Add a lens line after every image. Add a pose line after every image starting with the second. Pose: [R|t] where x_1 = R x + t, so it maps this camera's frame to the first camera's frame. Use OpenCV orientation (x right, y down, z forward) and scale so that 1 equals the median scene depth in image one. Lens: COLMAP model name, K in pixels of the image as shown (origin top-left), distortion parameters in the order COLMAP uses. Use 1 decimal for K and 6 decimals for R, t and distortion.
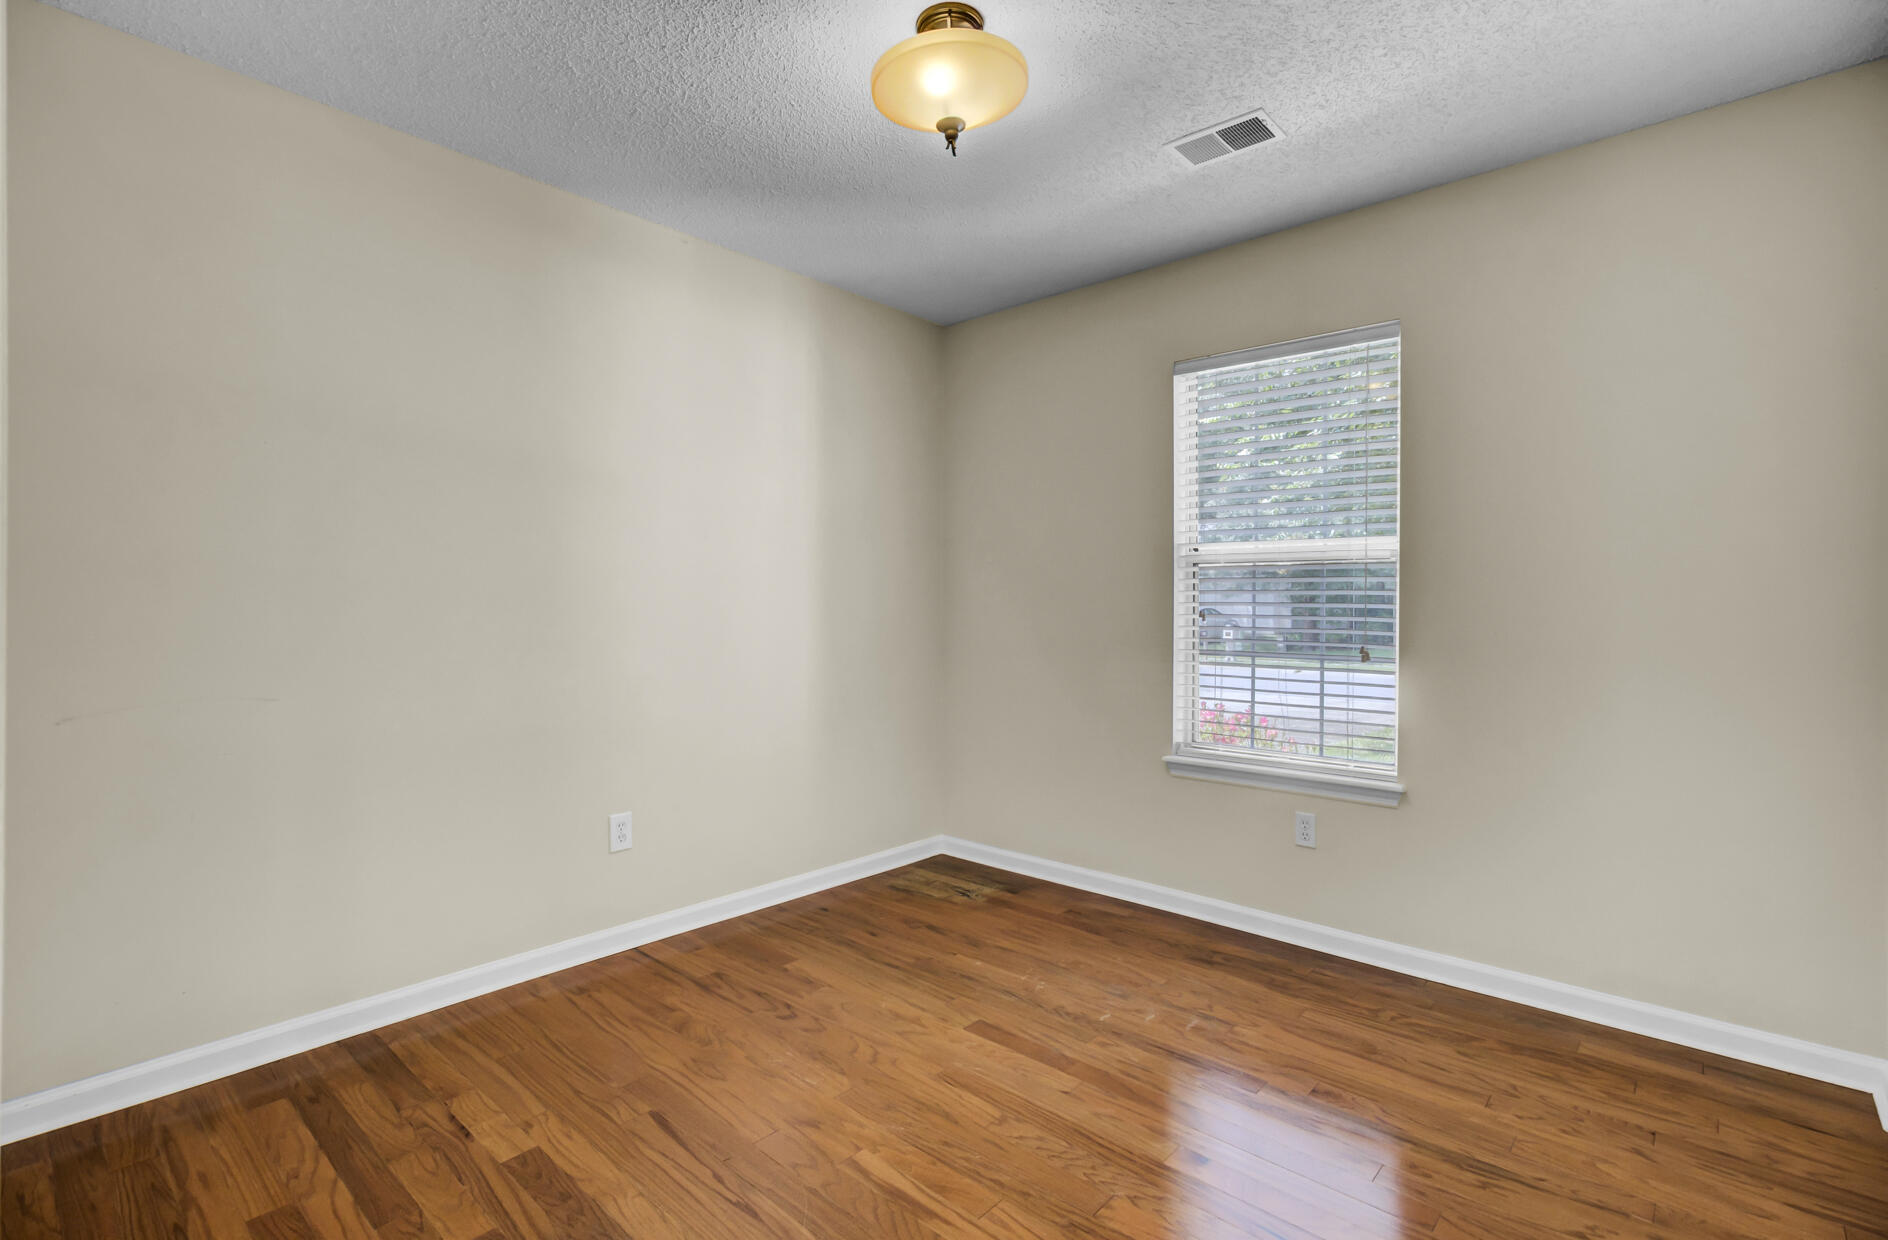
lens RADIAL K [[874.8, 0, 939.5], [0, 874.8, 607.7], [0, 0, 1]] dist [-0.001562, 0.000160]
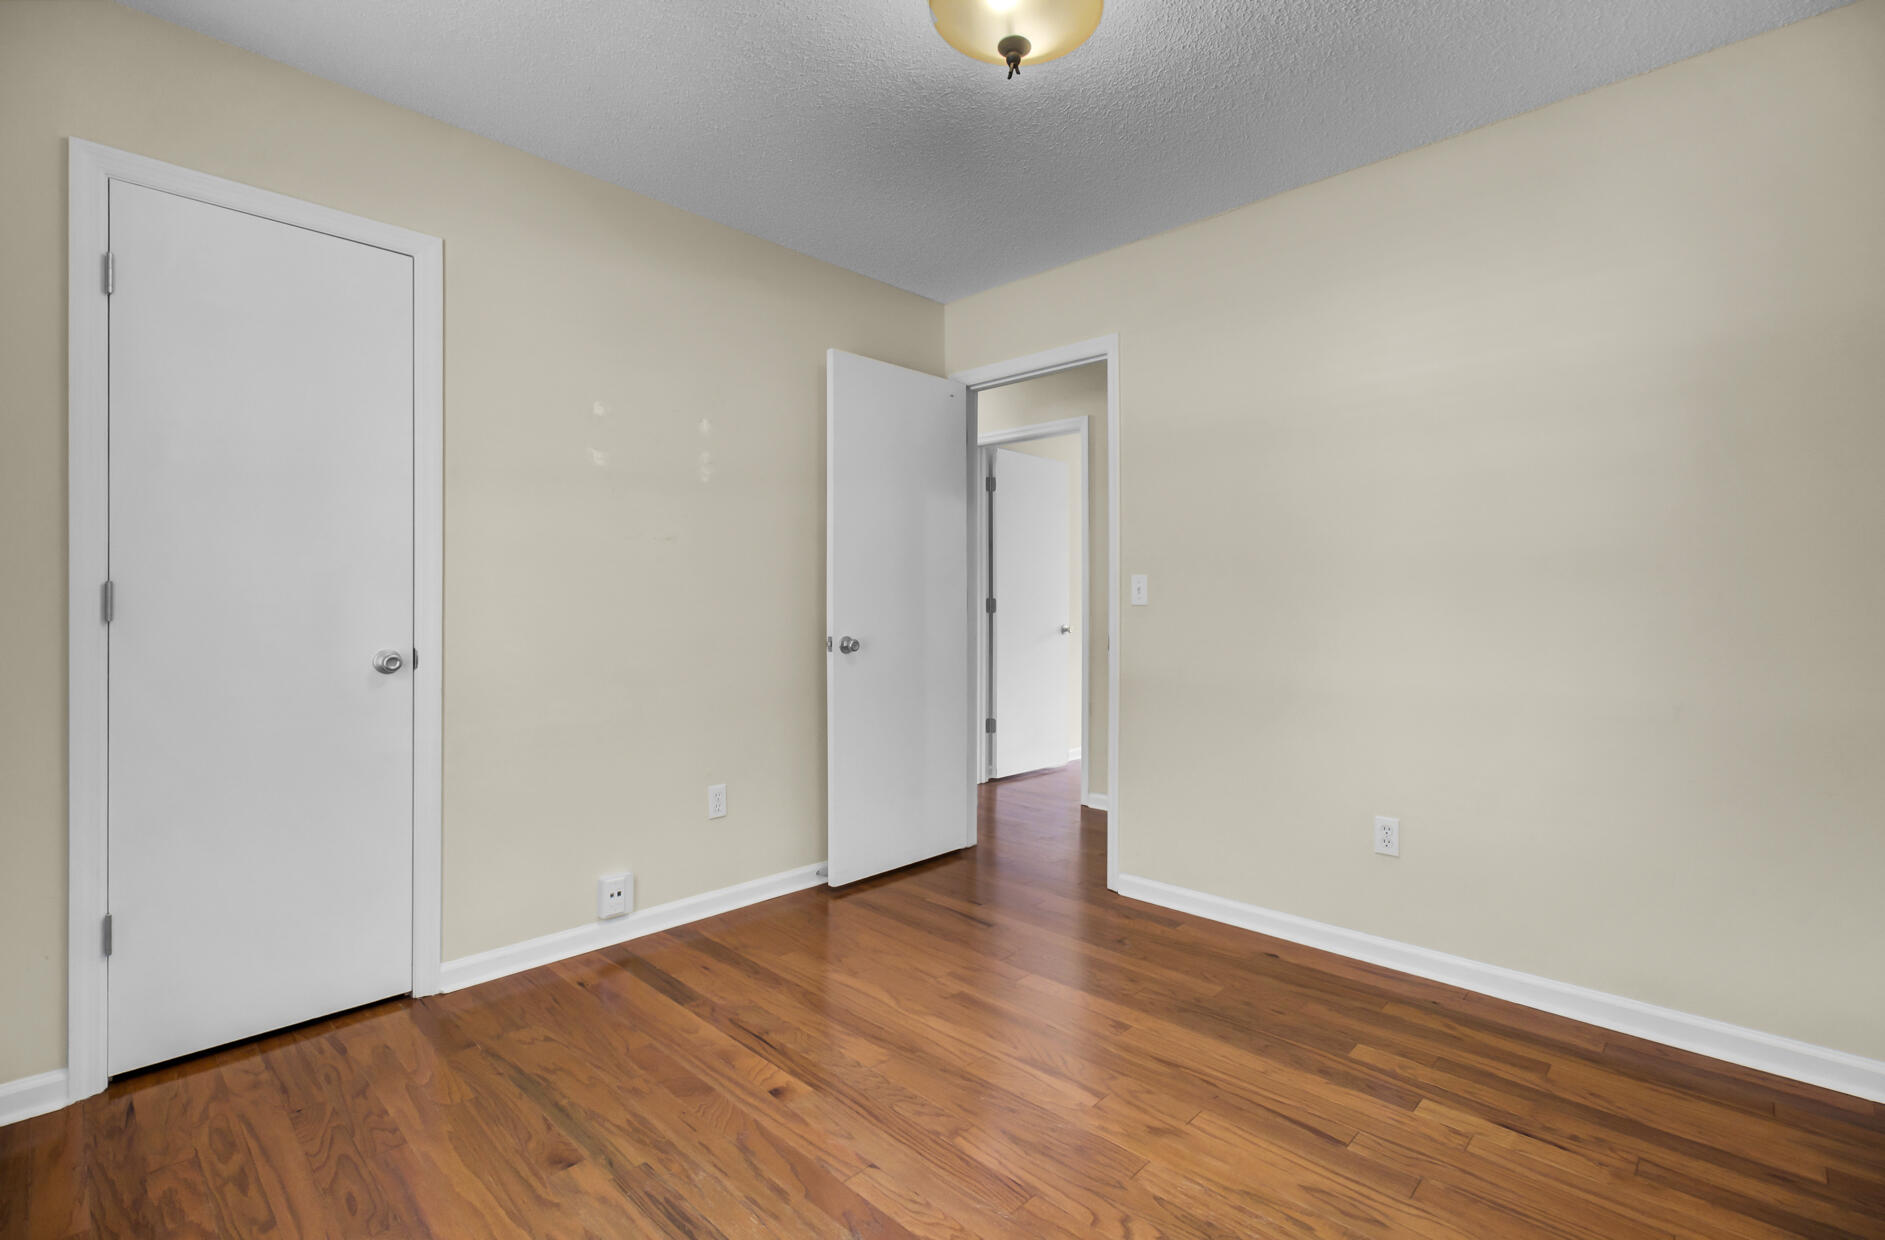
lens RADIAL K [[873.4, 0, 938.0], [0, 873.4, 607.7], [0, 0, 1]] dist [-0.001562, 0.000160]
pose [[-0.999640, -0.003730, 0.026586, 0.067253], [-0.003515, 0.999961, 0.008144, 0.019956], [-0.026616, 0.008047, -0.999613, 1.953670]]
